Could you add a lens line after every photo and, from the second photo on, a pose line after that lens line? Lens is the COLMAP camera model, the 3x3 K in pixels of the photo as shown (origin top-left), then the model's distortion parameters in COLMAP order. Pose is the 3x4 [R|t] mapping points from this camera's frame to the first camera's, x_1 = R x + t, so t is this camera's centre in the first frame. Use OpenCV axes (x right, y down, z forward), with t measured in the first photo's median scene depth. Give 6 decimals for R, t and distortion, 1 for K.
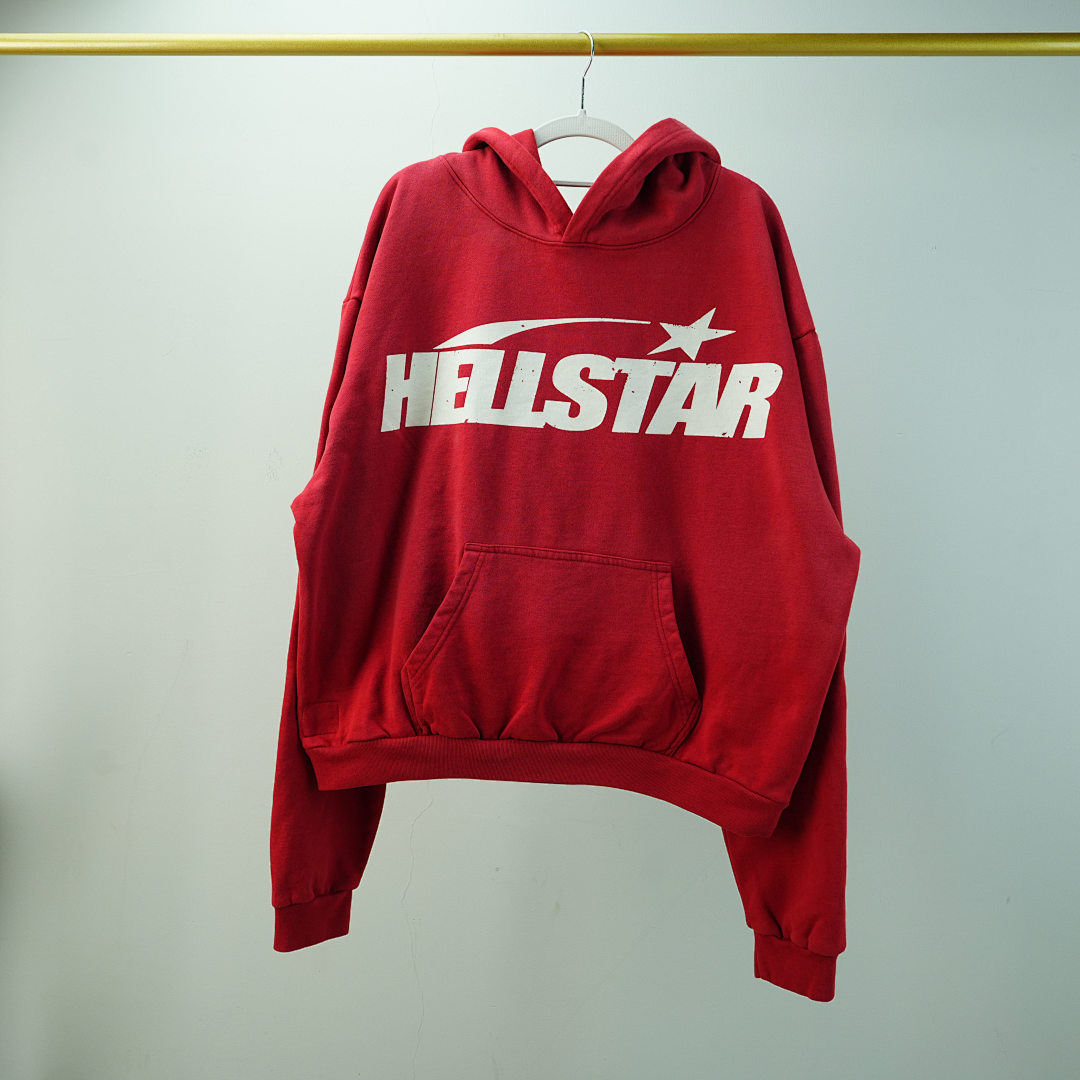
lens RADIAL K [[1161.6, 0, 540.0], [0, 1161.6, 540.0], [0, 0, 1]] dist [0.007709, -0.006408]
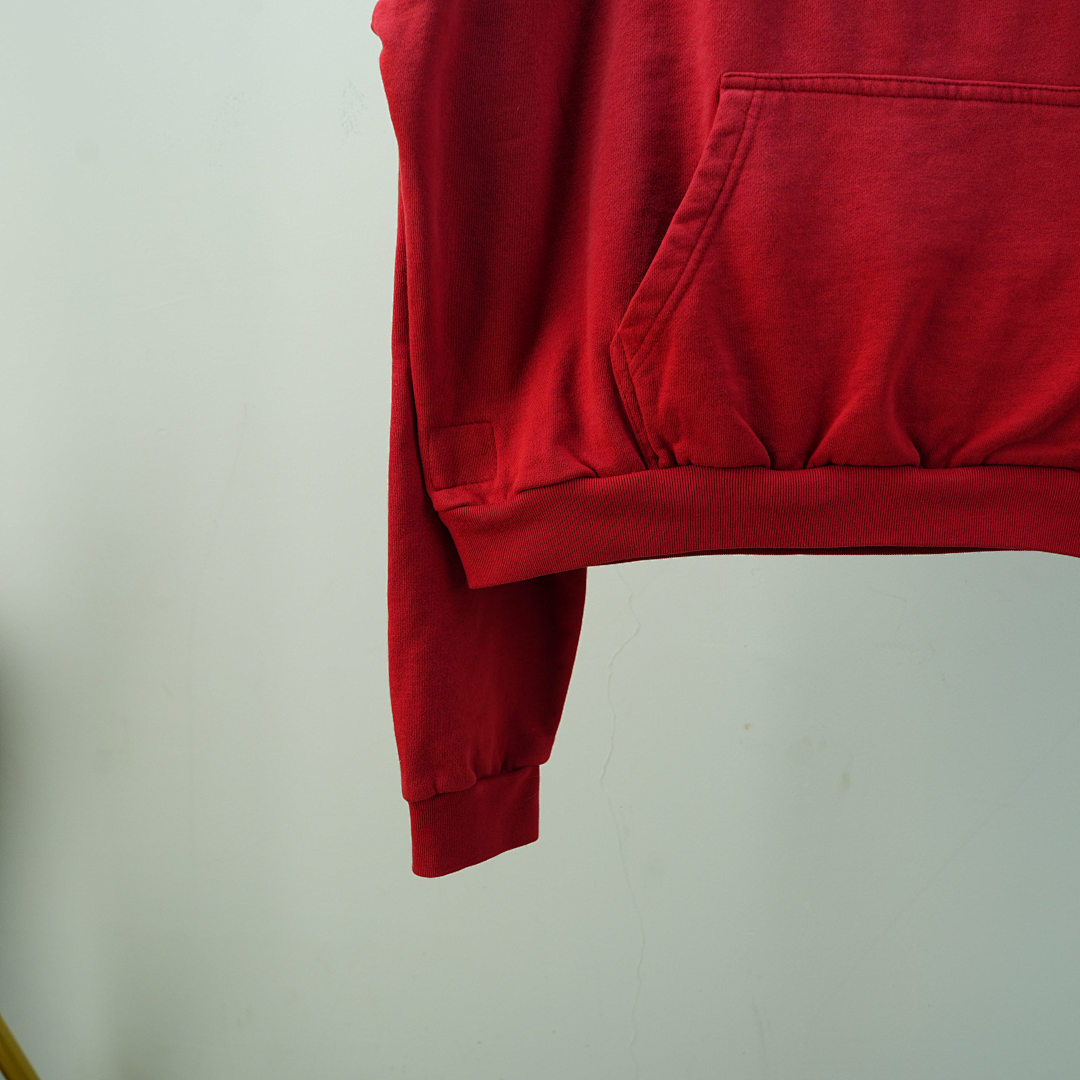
lens RADIAL K [[1161.6, 0, 540.0], [0, 1161.6, 540.0], [0, 0, 1]] dist [0.007709, -0.006408]
pose [[0.992794, -0.062615, -0.102178, -0.102072], [0.072314, 0.992928, 0.094156, 0.146091], [0.095560, -0.100866, 0.990300, 0.474032]]
